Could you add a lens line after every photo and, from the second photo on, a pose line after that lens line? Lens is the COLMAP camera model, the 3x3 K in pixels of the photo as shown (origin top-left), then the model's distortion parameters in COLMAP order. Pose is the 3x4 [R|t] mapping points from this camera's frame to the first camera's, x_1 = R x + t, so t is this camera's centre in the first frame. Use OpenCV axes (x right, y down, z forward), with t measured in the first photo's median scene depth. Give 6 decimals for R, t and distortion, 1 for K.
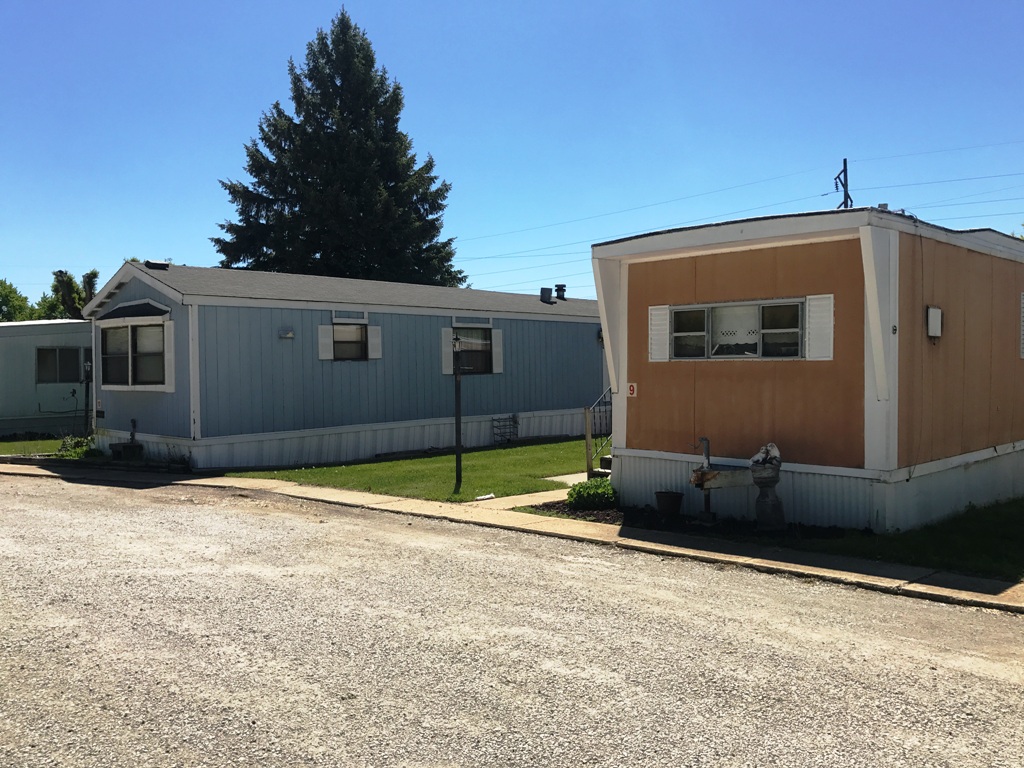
lens RADIAL K [[876.7, 0, 512.0], [0, 876.7, 384.0], [0, 0, 1]] dist [-0.011054, -0.001527]
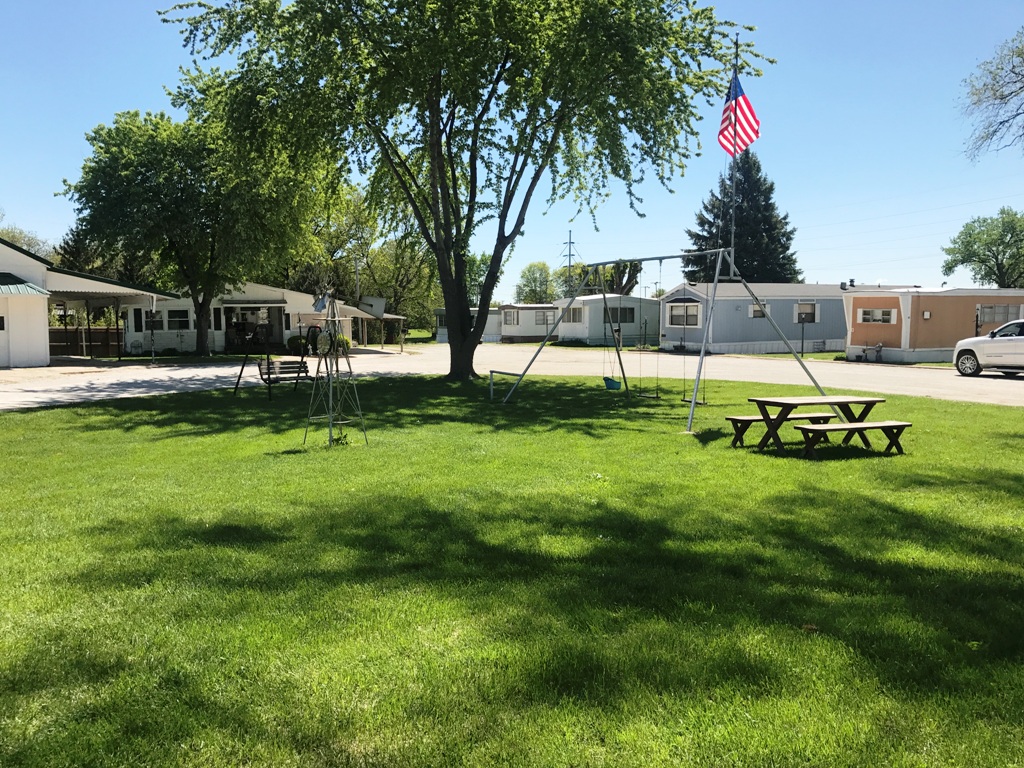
lens RADIAL K [[876.7, 0, 512.0], [0, 876.7, 384.0], [0, 0, 1]] dist [-0.011054, -0.001527]
pose [[0.936848, 0.039799, -0.347466, 0.033325], [-0.015083, 0.997178, 0.073550, -0.007033], [0.349413, -0.063664, 0.934804, -1.269074]]
